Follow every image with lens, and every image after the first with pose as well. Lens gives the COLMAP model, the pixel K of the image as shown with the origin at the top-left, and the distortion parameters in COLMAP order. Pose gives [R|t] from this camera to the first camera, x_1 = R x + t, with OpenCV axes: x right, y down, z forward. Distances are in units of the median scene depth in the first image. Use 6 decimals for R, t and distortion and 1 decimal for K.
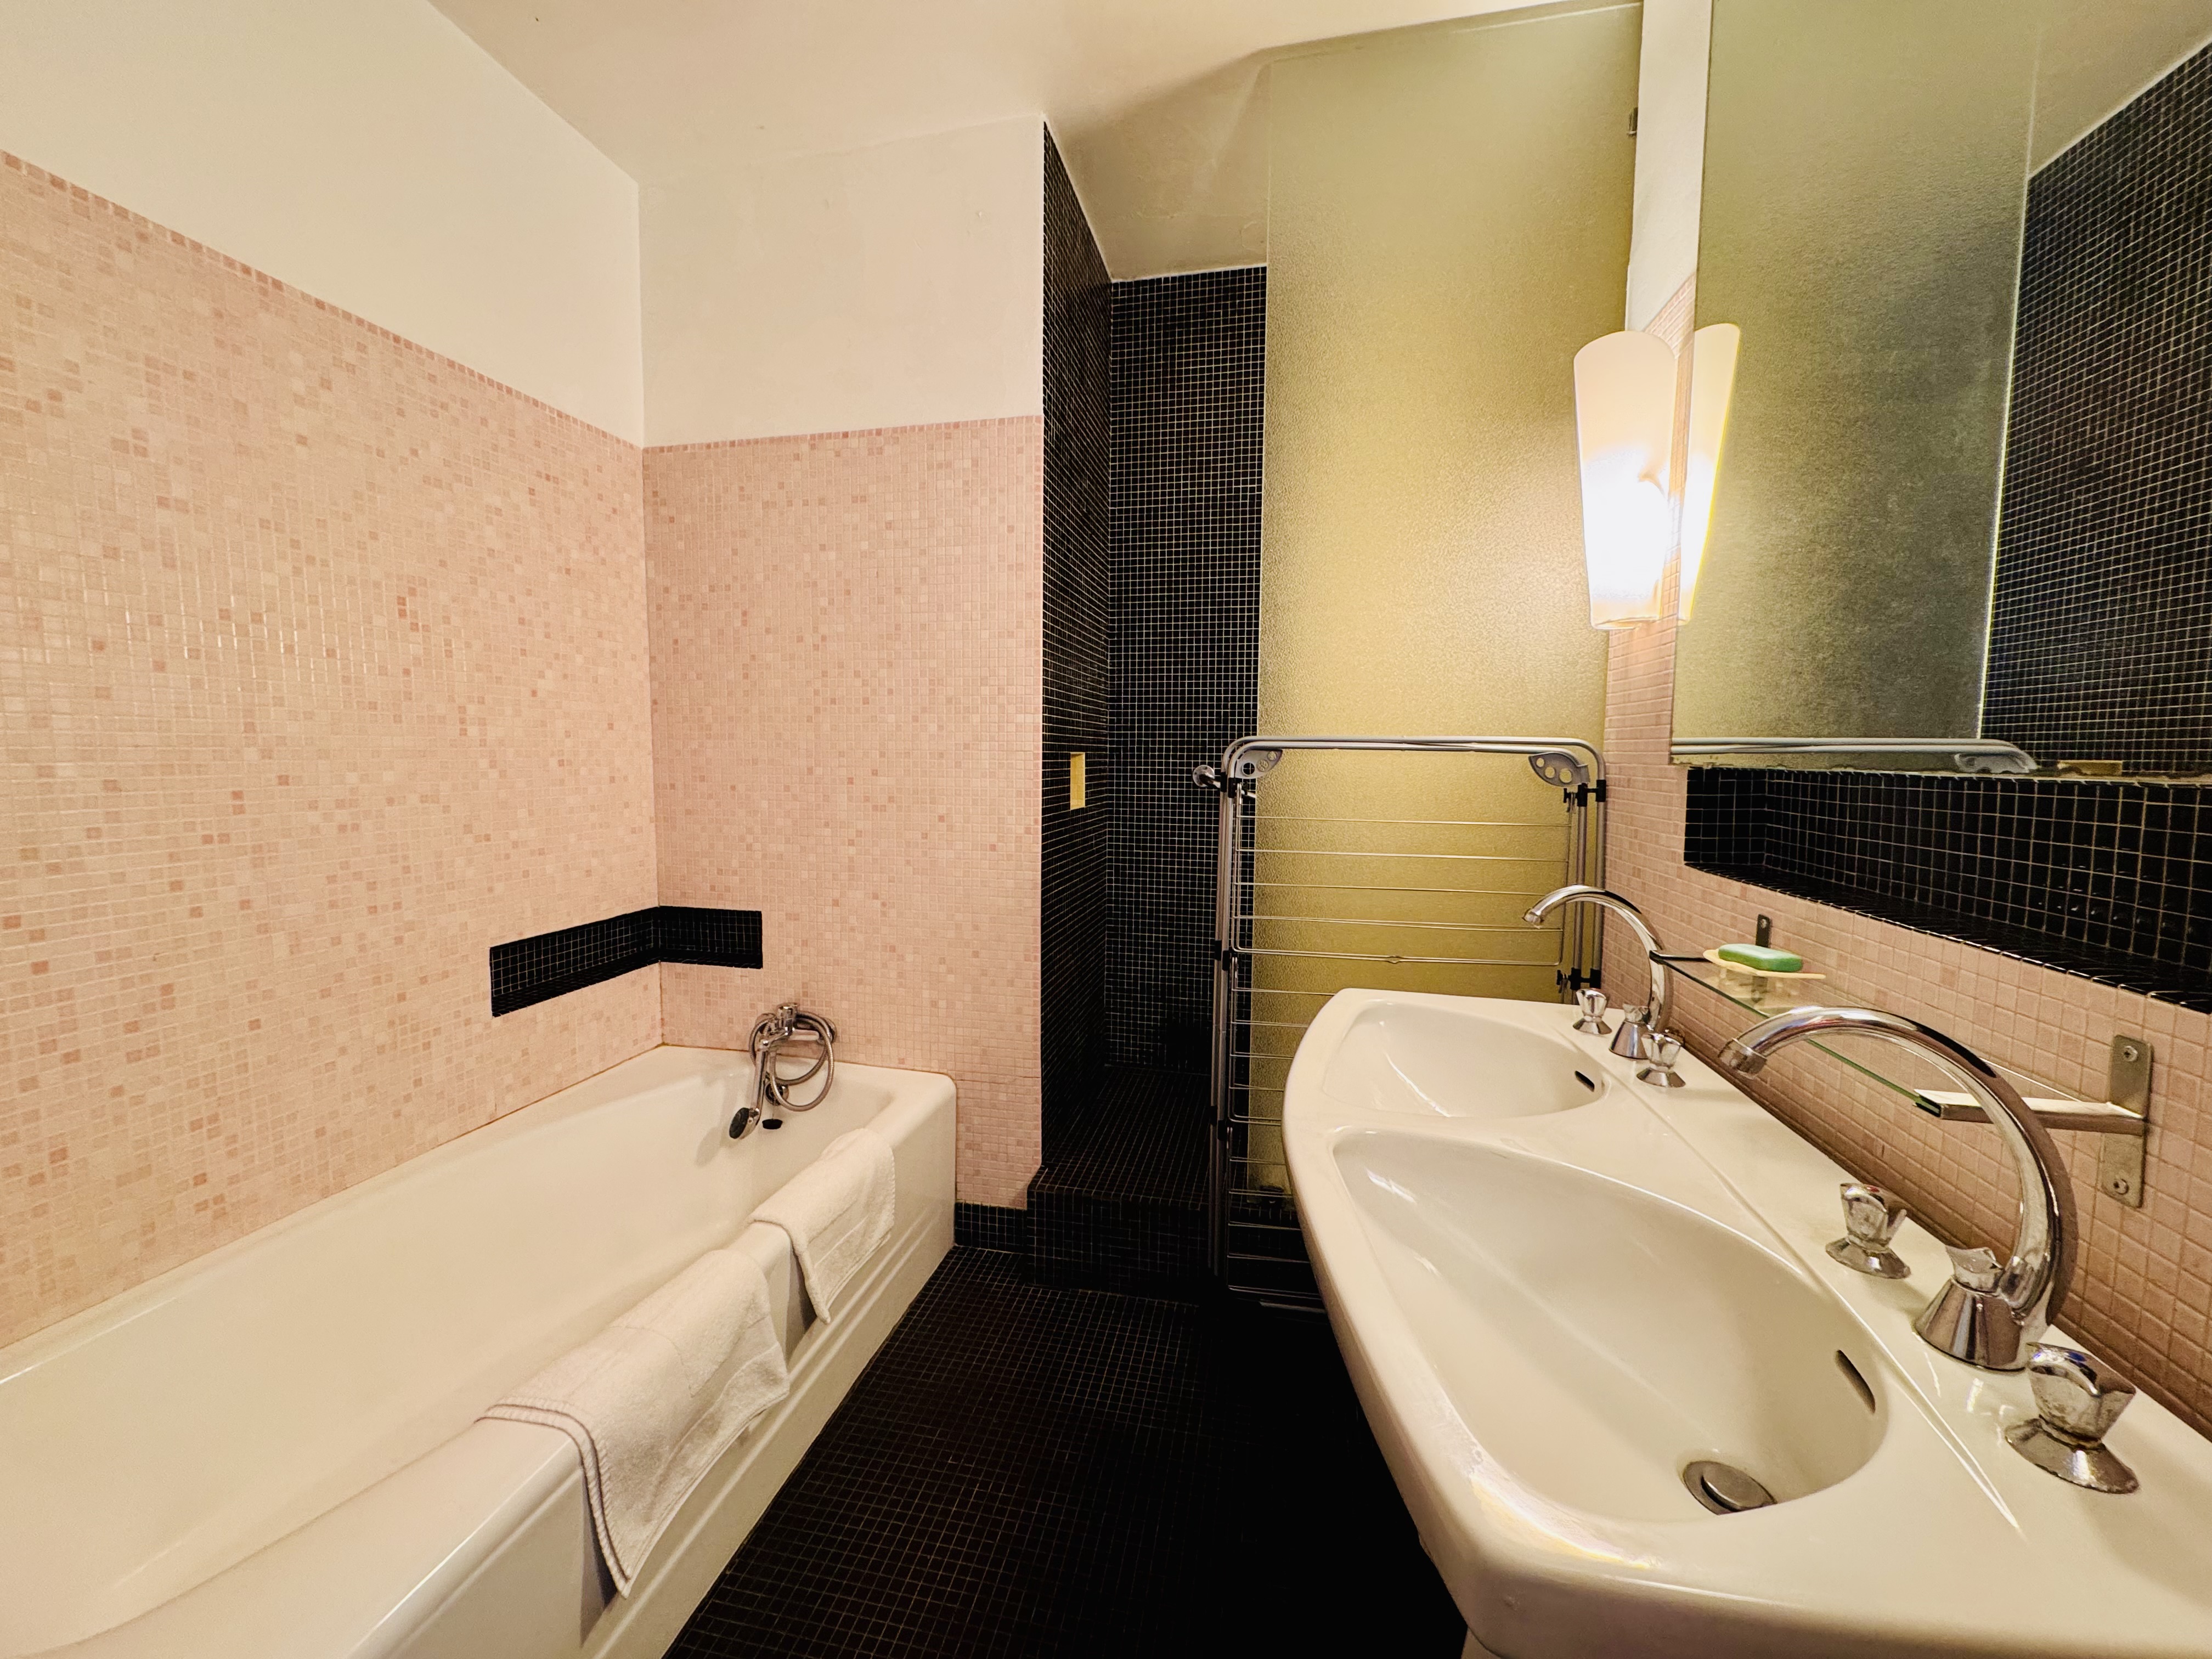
lens RADIAL K [[885.4, 0, 1110.3], [0, 885.4, 830.5], [0, 0, 1]] dist [-0.004443, 0.001791]
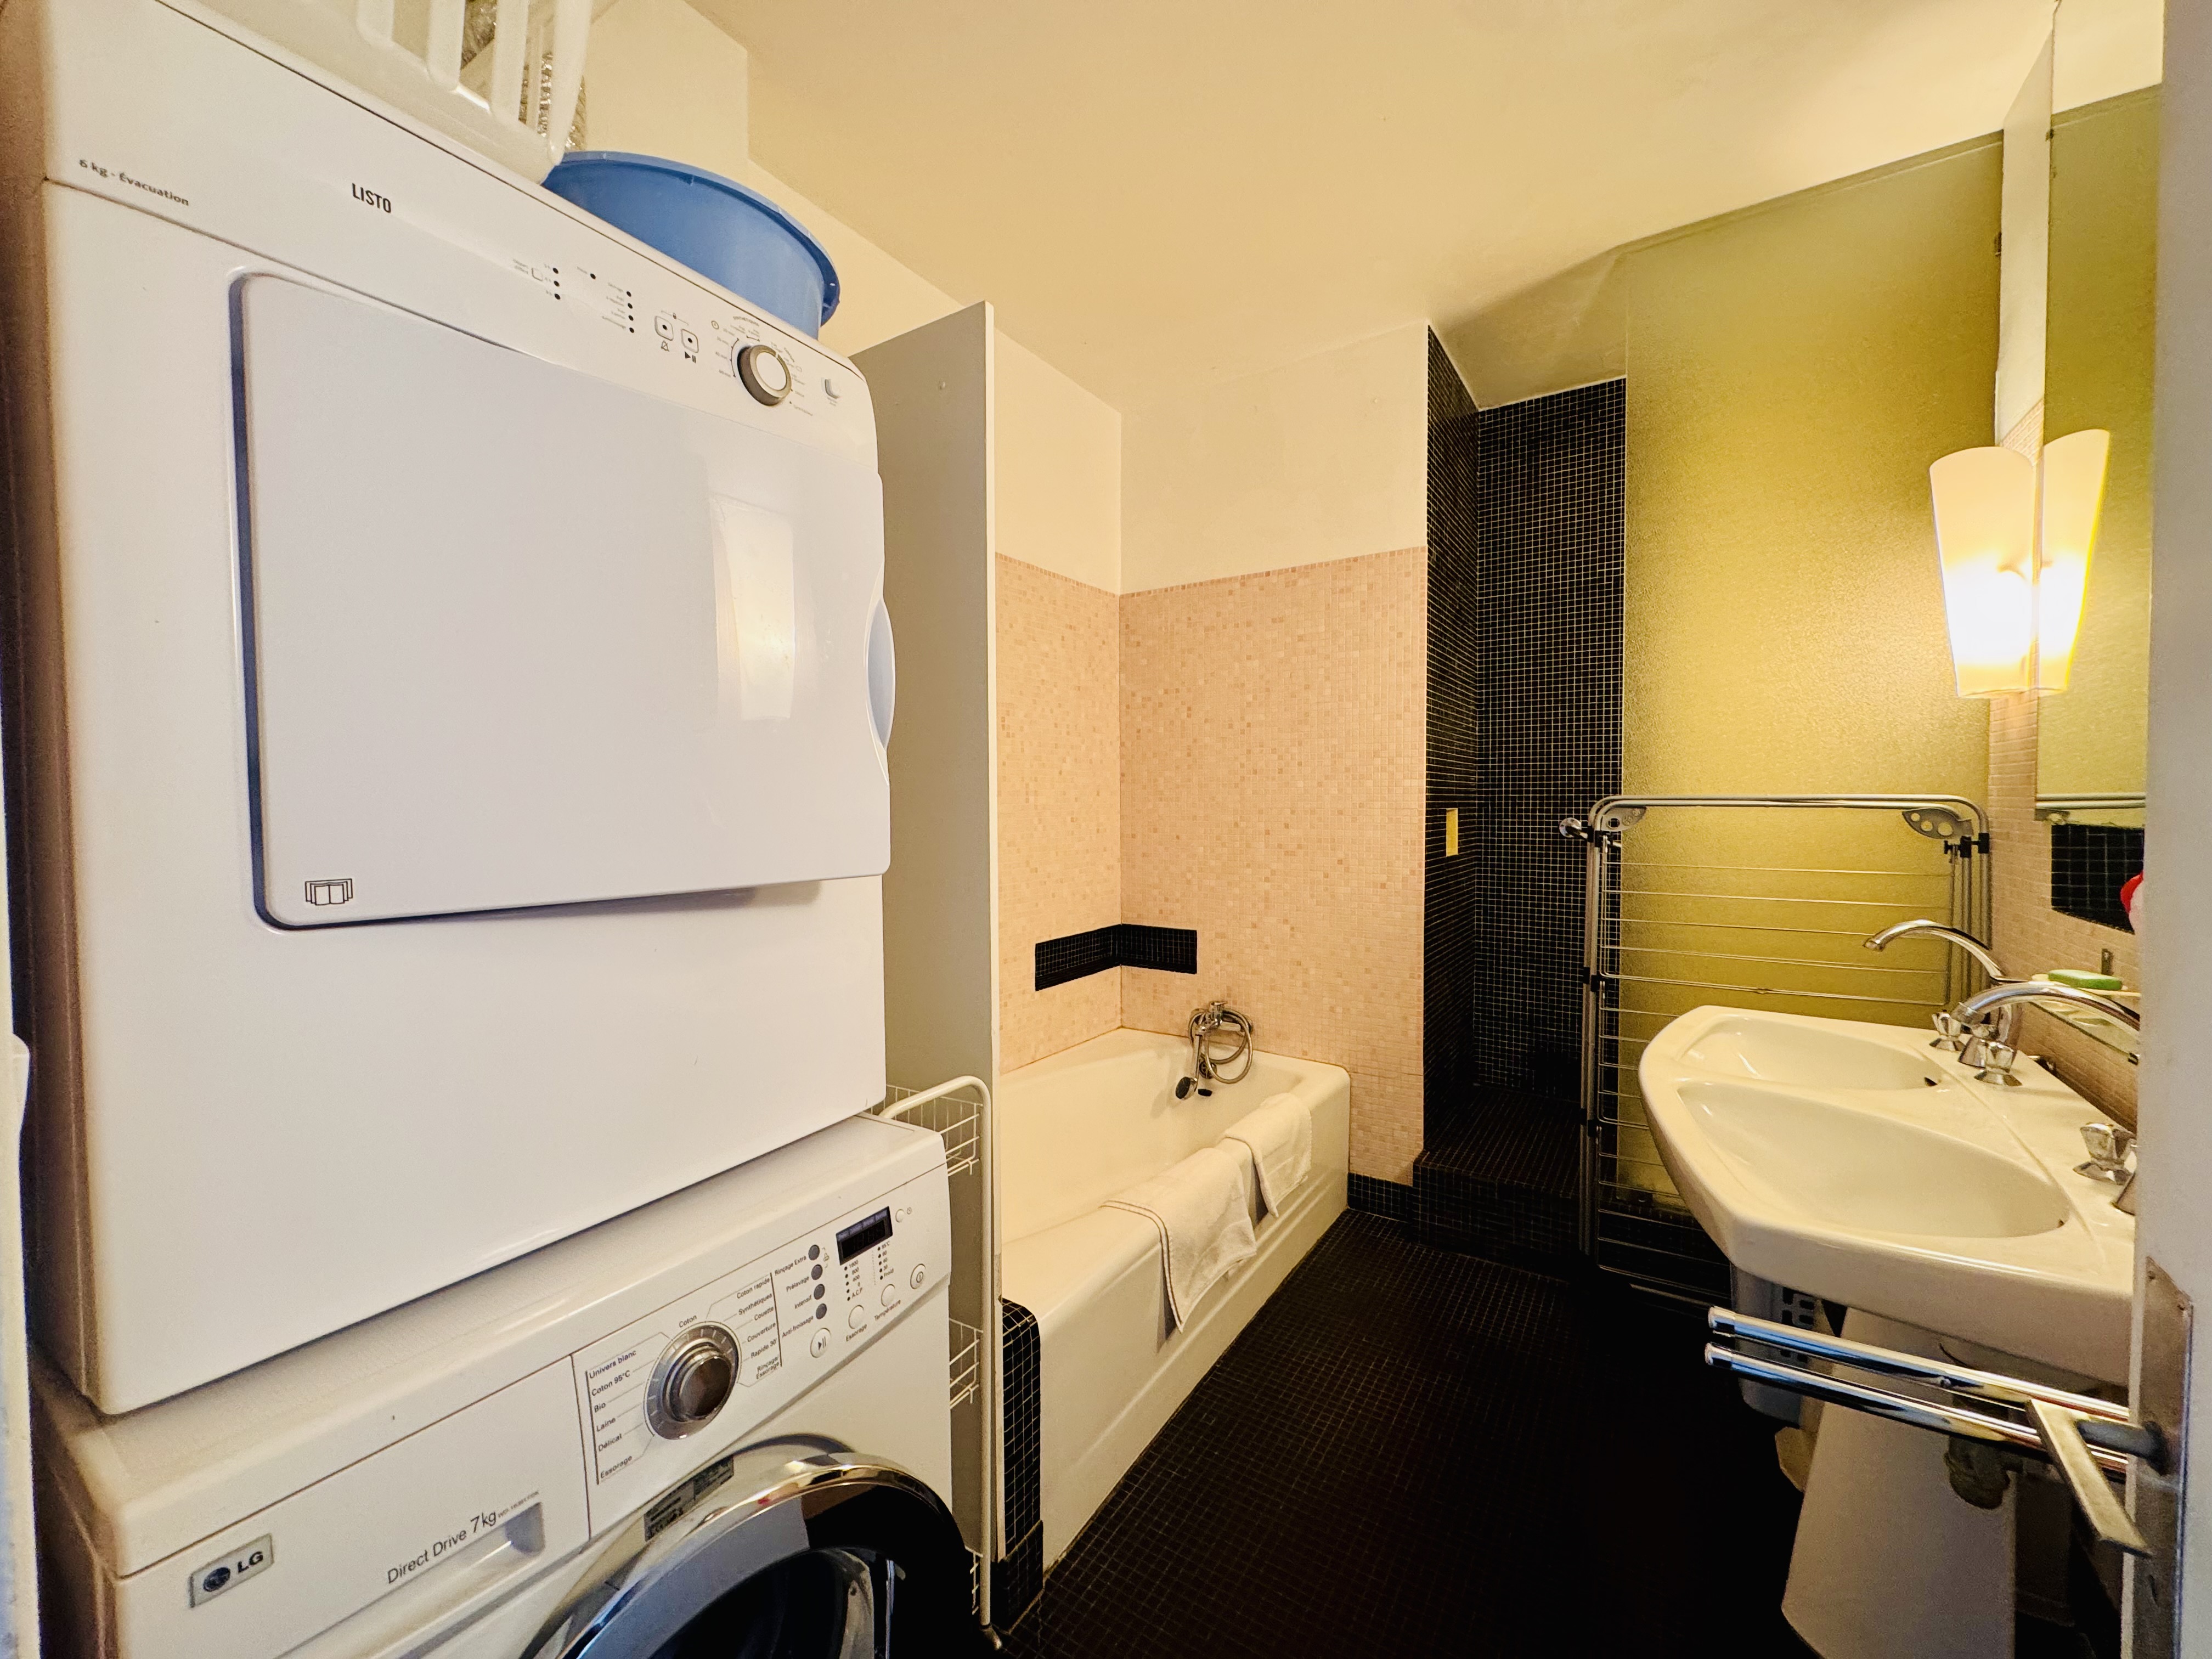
lens RADIAL K [[885.4, 0, 1103.5], [0, 885.4, 825.3], [0, 0, 1]] dist [-0.004443, 0.001791]
pose [[0.929691, -0.001823, -0.368337, -0.042770], [-0.020290, 0.998216, -0.056153, 0.013817], [0.367782, 0.059679, 0.927995, -0.346719]]
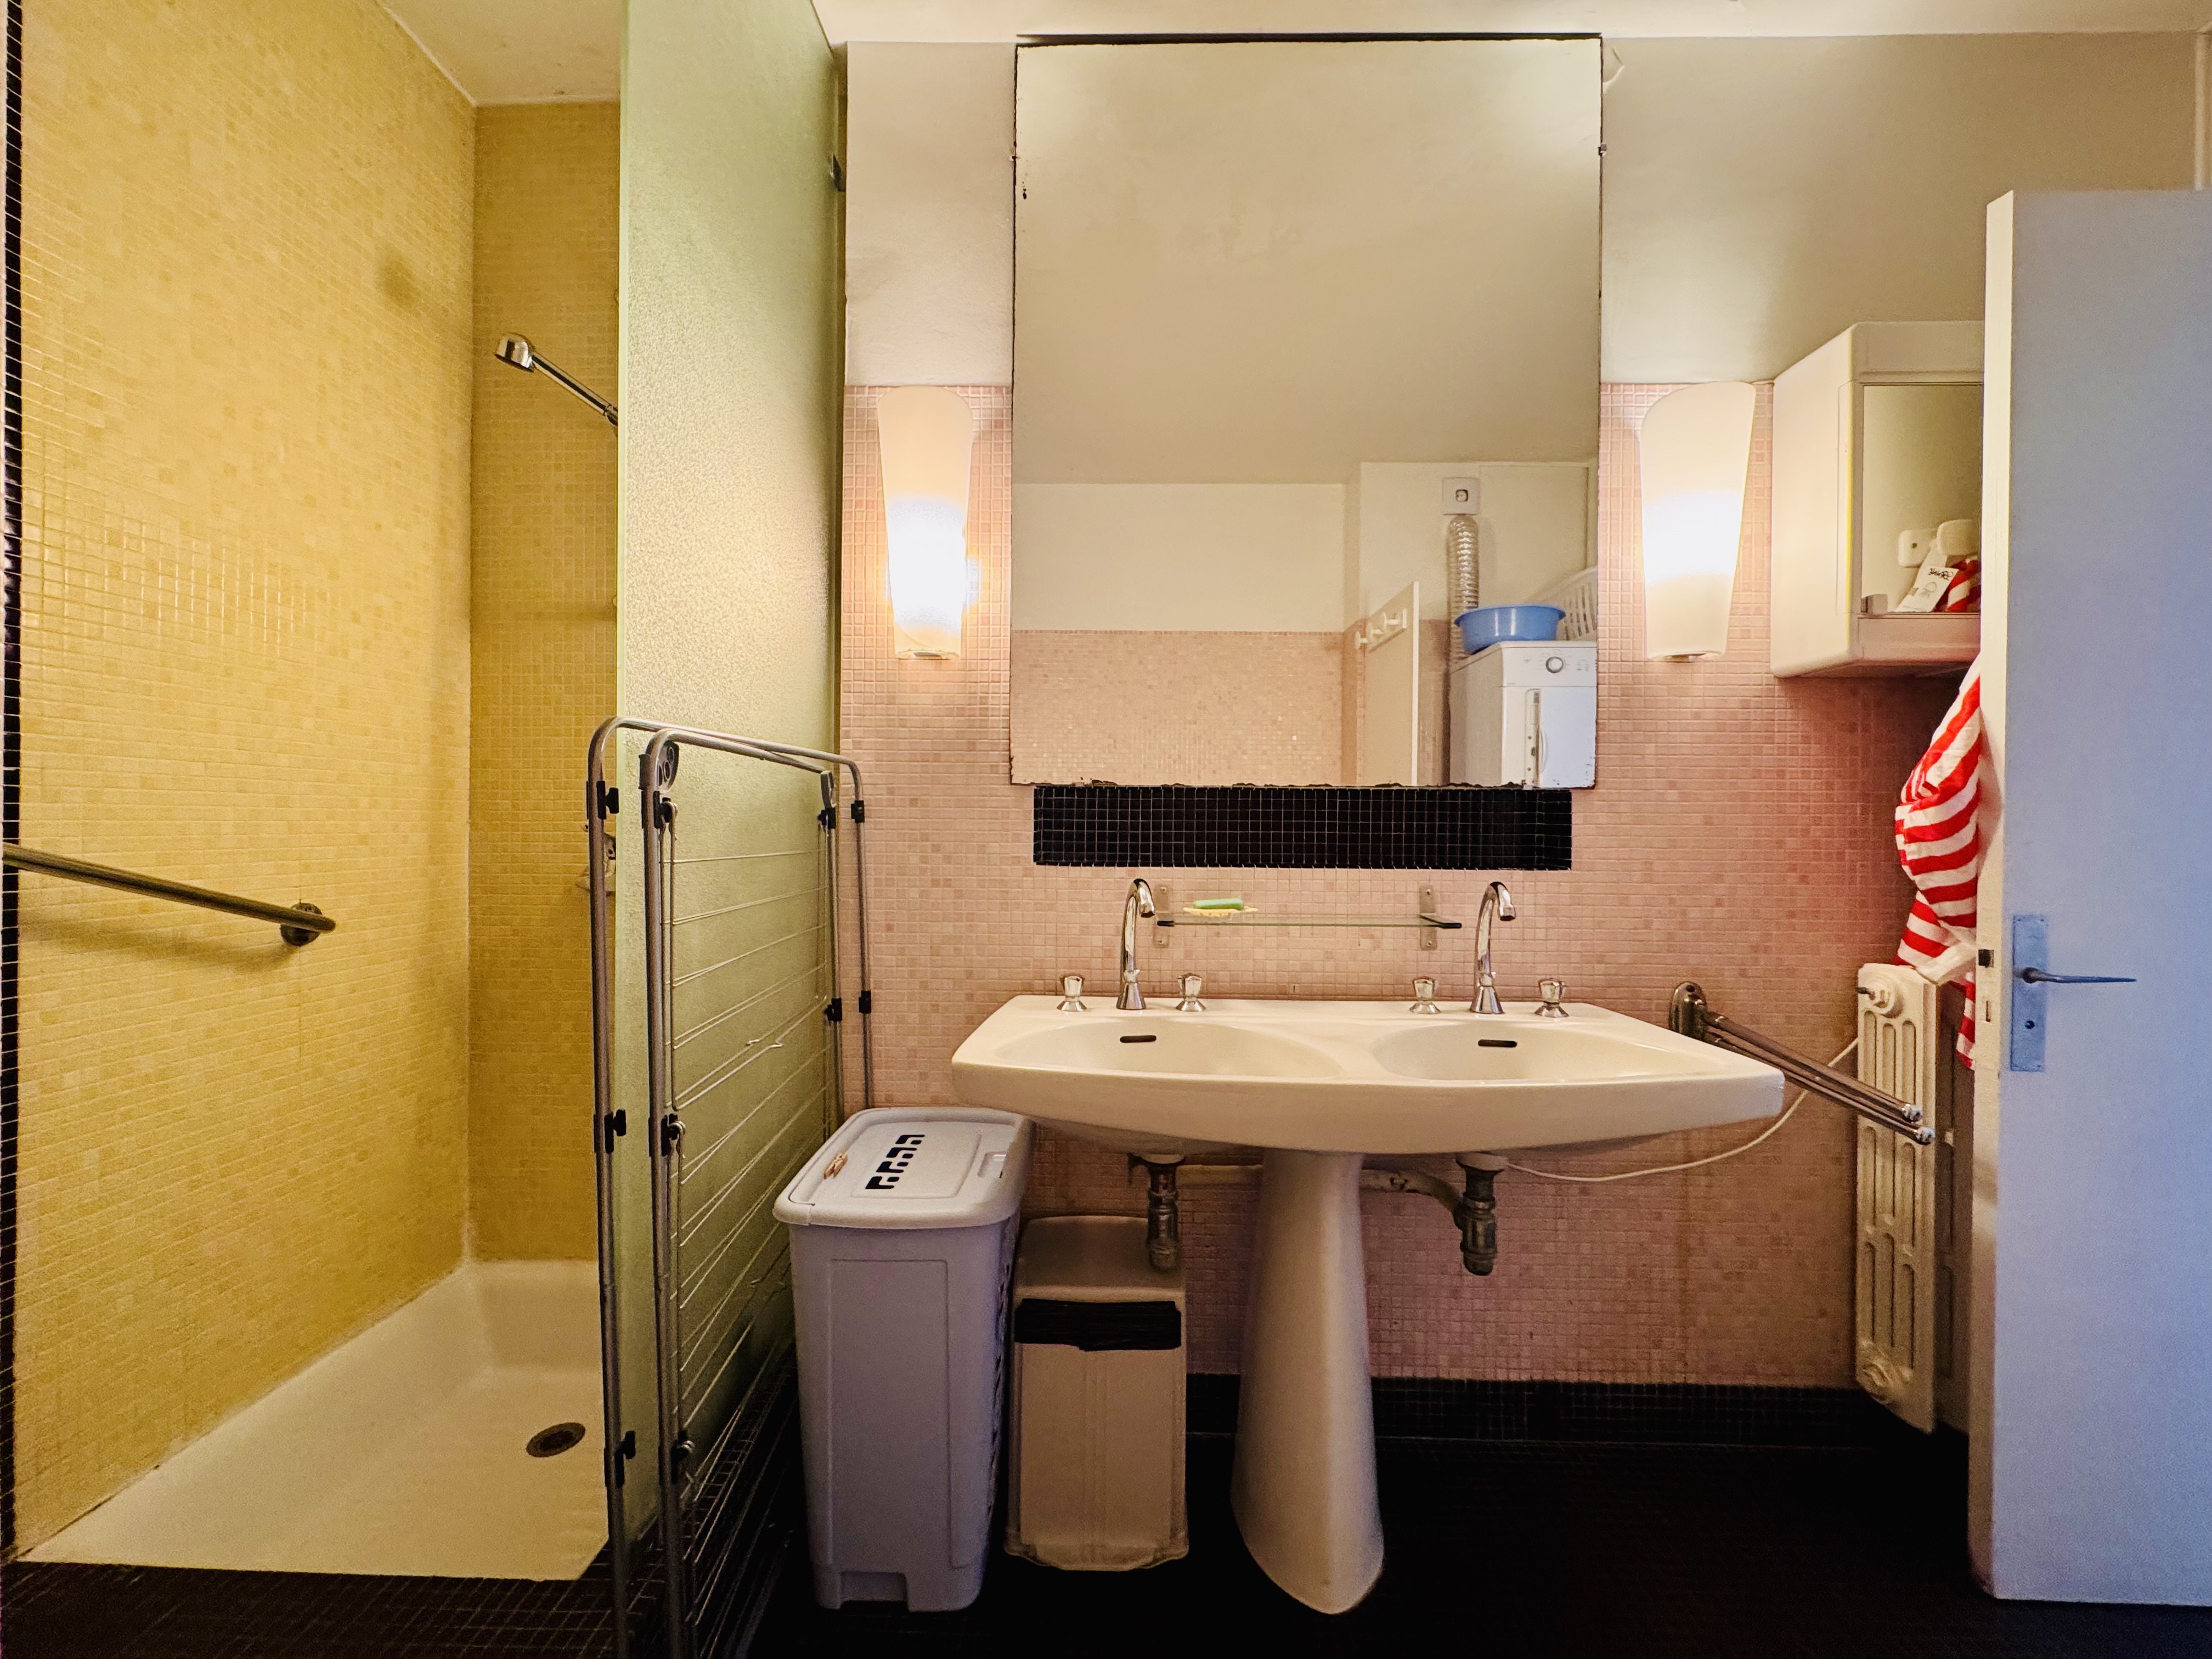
lens RADIAL K [[885.4, 0, 1099.9], [0, 885.4, 829.0], [0, 0, 1]] dist [-0.004443, 0.001791]
pose [[-0.187678, -0.019194, 0.982043, -0.406226], [0.076887, 0.996454, 0.034169, -0.032610], [-0.979217, 0.081919, -0.185536, 0.791905]]
